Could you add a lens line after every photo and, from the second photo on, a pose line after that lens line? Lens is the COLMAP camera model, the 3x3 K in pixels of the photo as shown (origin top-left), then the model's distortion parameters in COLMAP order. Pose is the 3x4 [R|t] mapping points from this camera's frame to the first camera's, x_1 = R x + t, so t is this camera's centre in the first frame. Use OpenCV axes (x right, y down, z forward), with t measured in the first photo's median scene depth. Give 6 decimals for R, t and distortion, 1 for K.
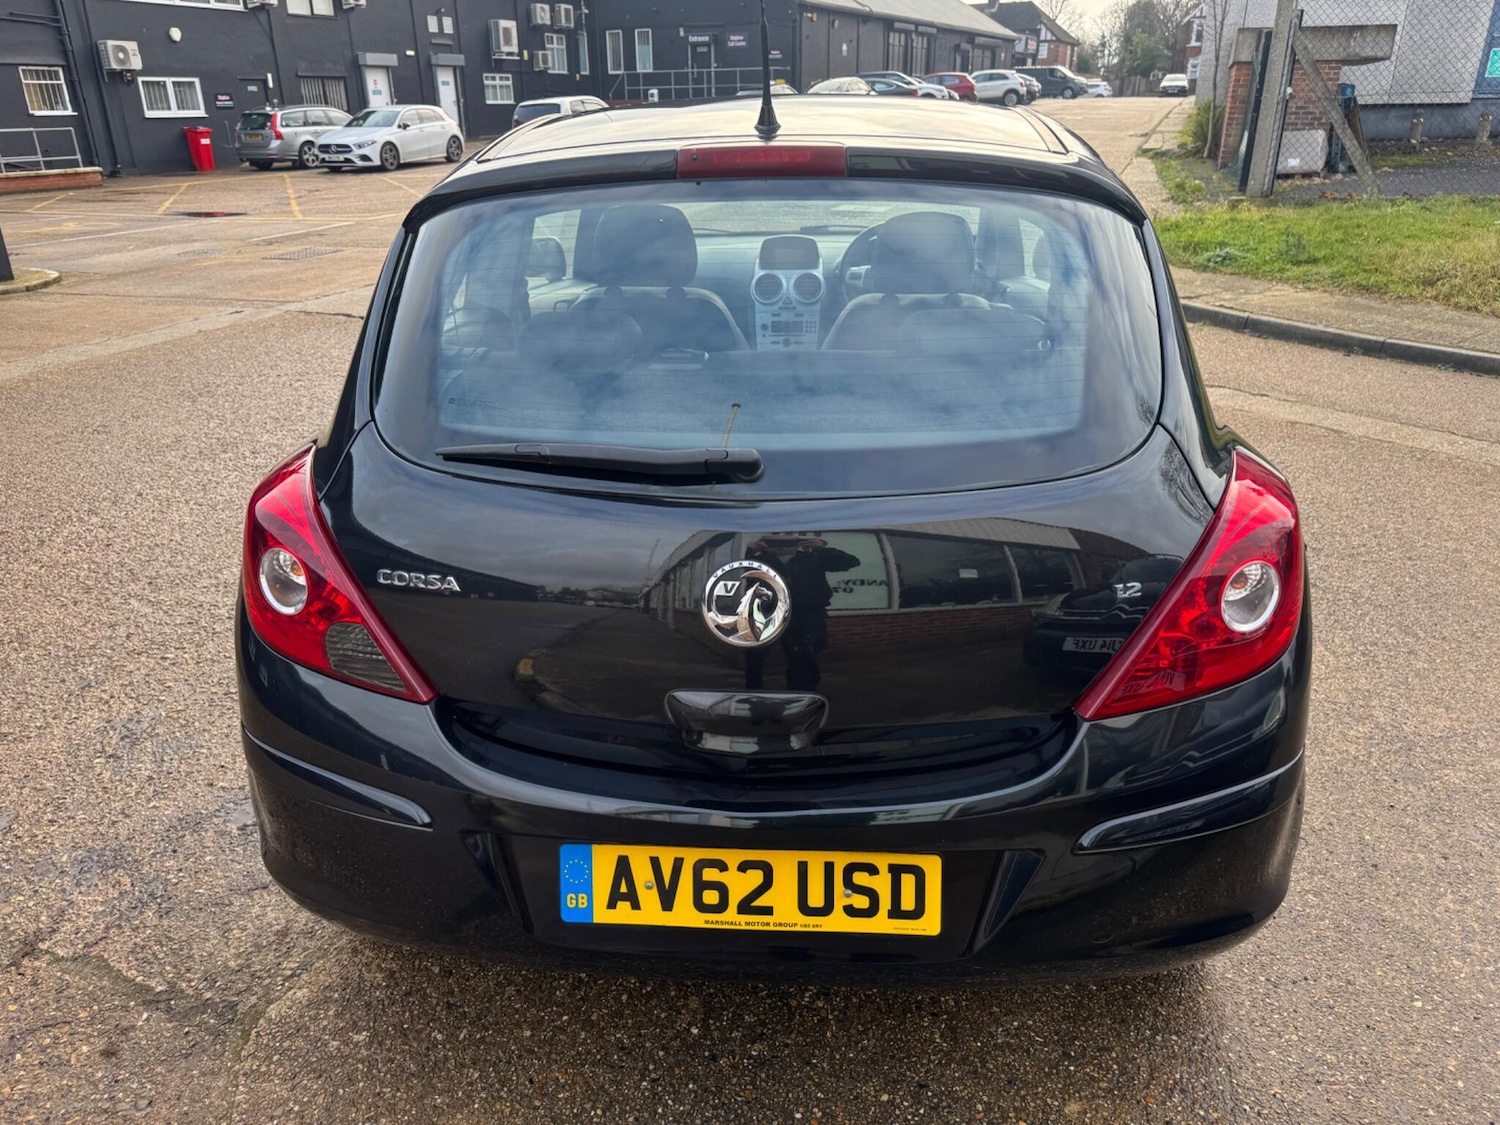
lens RADIAL K [[1056.2, 0, 753.6], [0, 1056.2, 560.1], [0, 0, 1]] dist [0.021520, -0.026703]
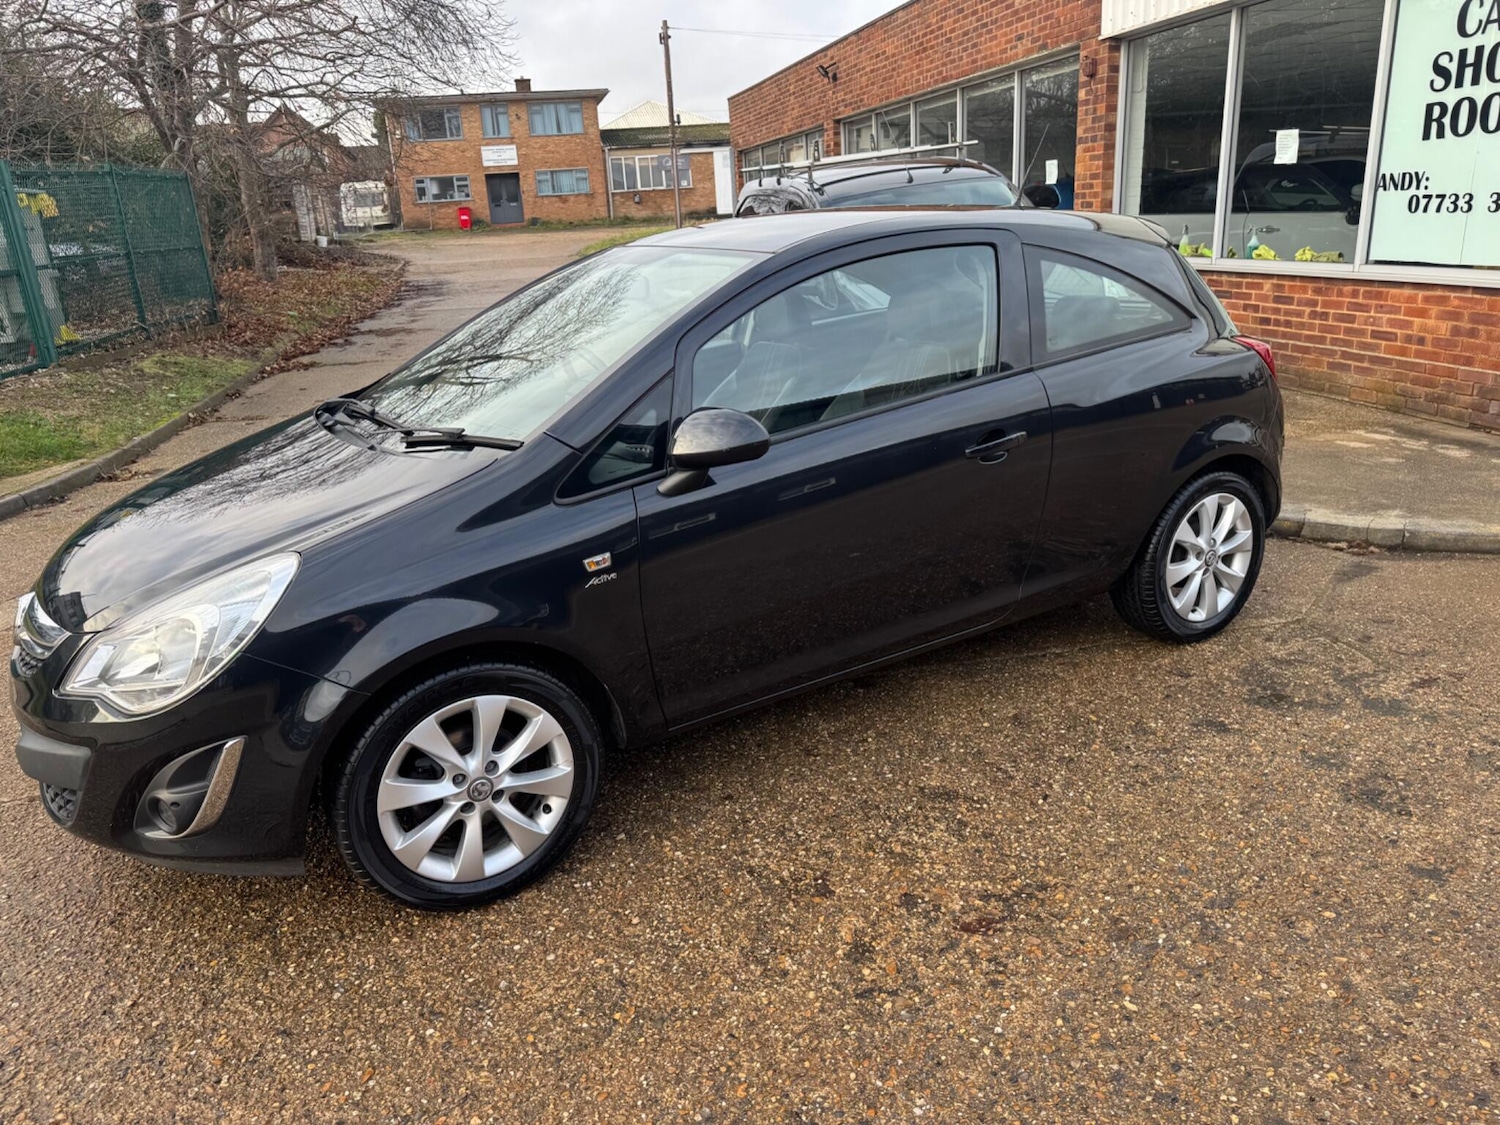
lens RADIAL K [[1056.2, 0, 748.1], [0, 1056.2, 570.8], [0, 0, 1]] dist [0.021520, -0.026703]
pose [[-0.559866, -0.221505, 0.798427, -0.111631], [0.390546, 0.779307, 0.490056, -0.077711], [-0.730770, 0.586188, -0.349799, 0.181810]]
